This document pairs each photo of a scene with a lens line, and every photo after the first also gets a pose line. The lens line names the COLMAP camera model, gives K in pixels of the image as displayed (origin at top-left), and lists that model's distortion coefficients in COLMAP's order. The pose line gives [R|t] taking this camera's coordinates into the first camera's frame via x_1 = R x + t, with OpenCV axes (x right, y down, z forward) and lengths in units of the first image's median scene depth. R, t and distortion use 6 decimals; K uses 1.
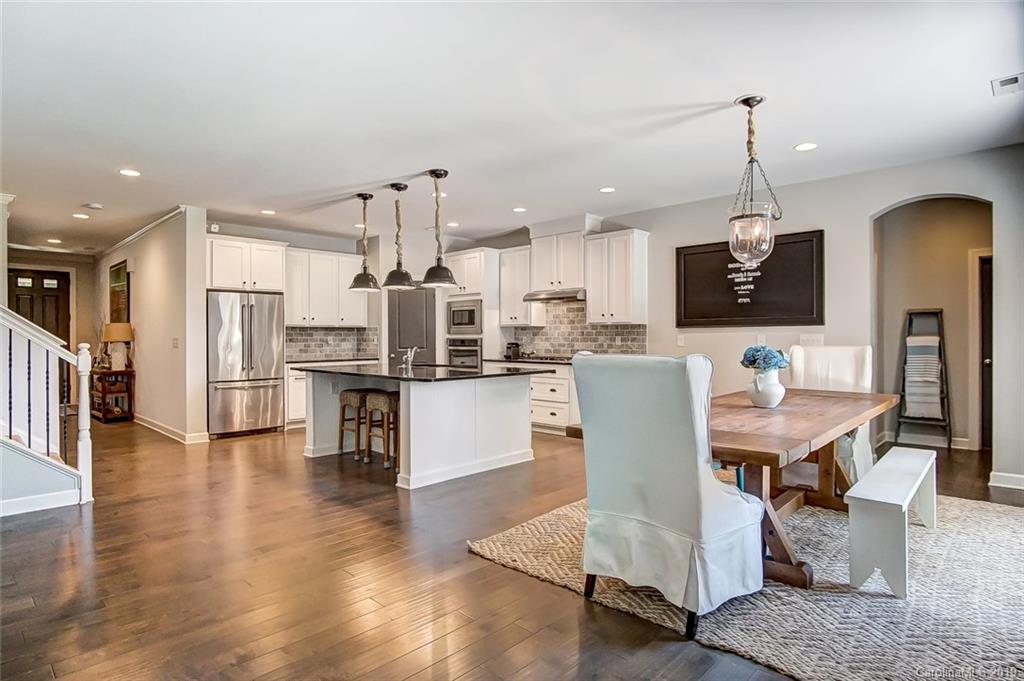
lens RADIAL K [[551.1, 0, 514.5], [0, 551.1, 346.0], [0, 0, 1]] dist [-0.035896, 0.010518]
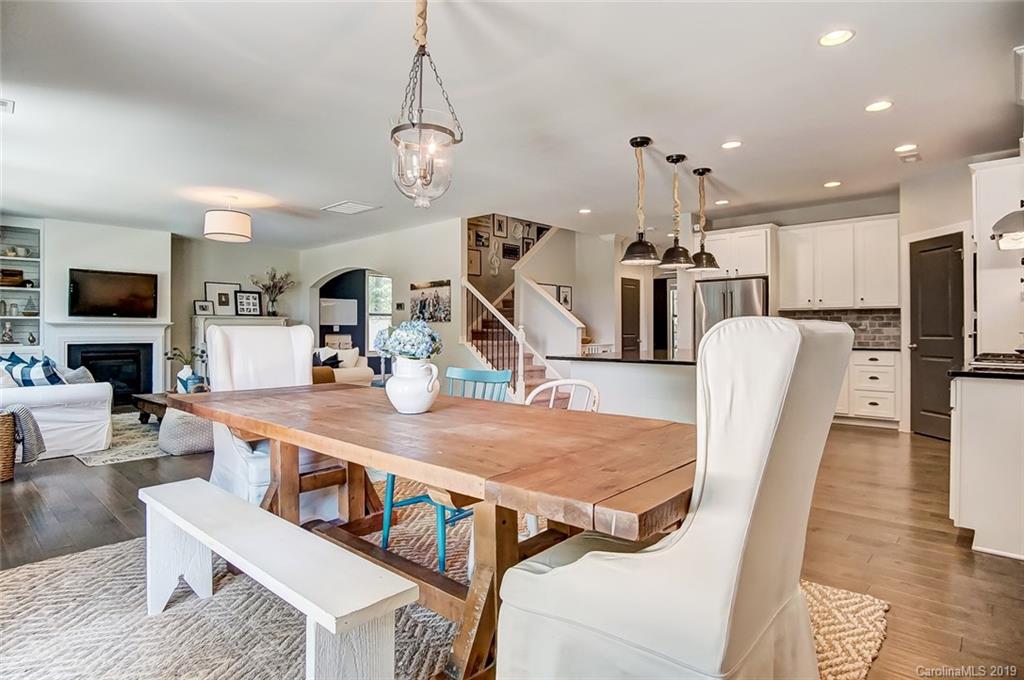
lens RADIAL K [[551.1, 0, 513.0], [0, 551.1, 333.2], [0, 0, 1]] dist [-0.035896, 0.010518]
pose [[0.016619, 0.008319, -0.999827, 0.550706], [-0.014706, 0.999859, 0.008074, 0.003229], [0.999754, 0.014569, 0.016739, 0.546049]]
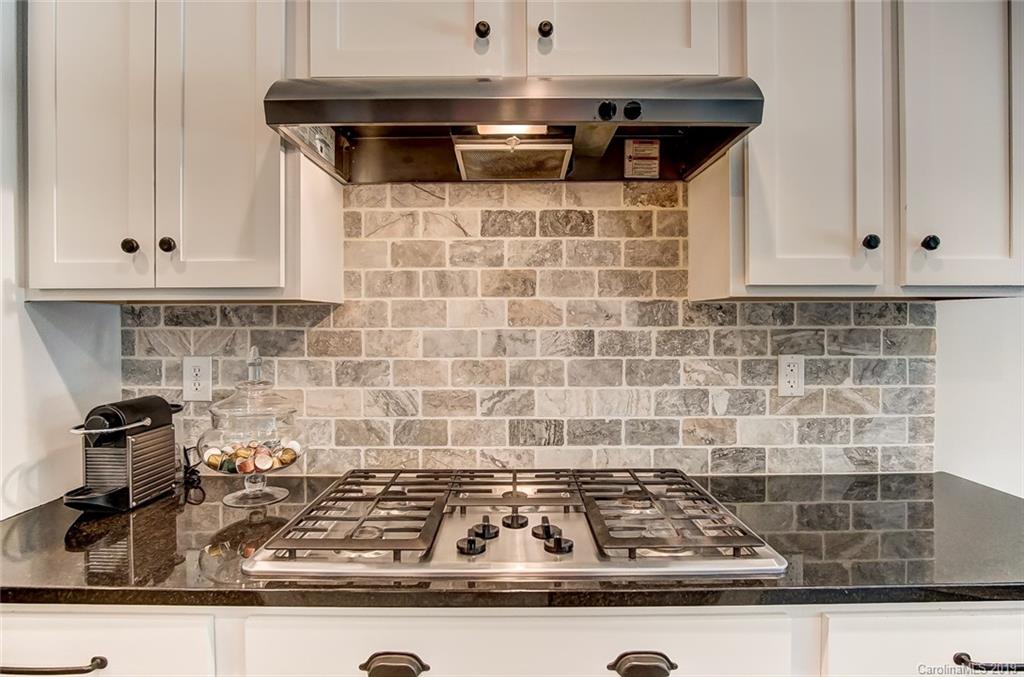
lens RADIAL K [[552.0, 0, 515.8], [0, 552.0, 327.9], [0, 0, 1]] dist [-0.027508, 0.003360]
pose [[0.724794, -0.011178, 0.688875, -0.034688], [0.015310, 0.999883, 0.000117, -0.028939], [-0.688796, 0.010462, 0.724880, 0.895591]]
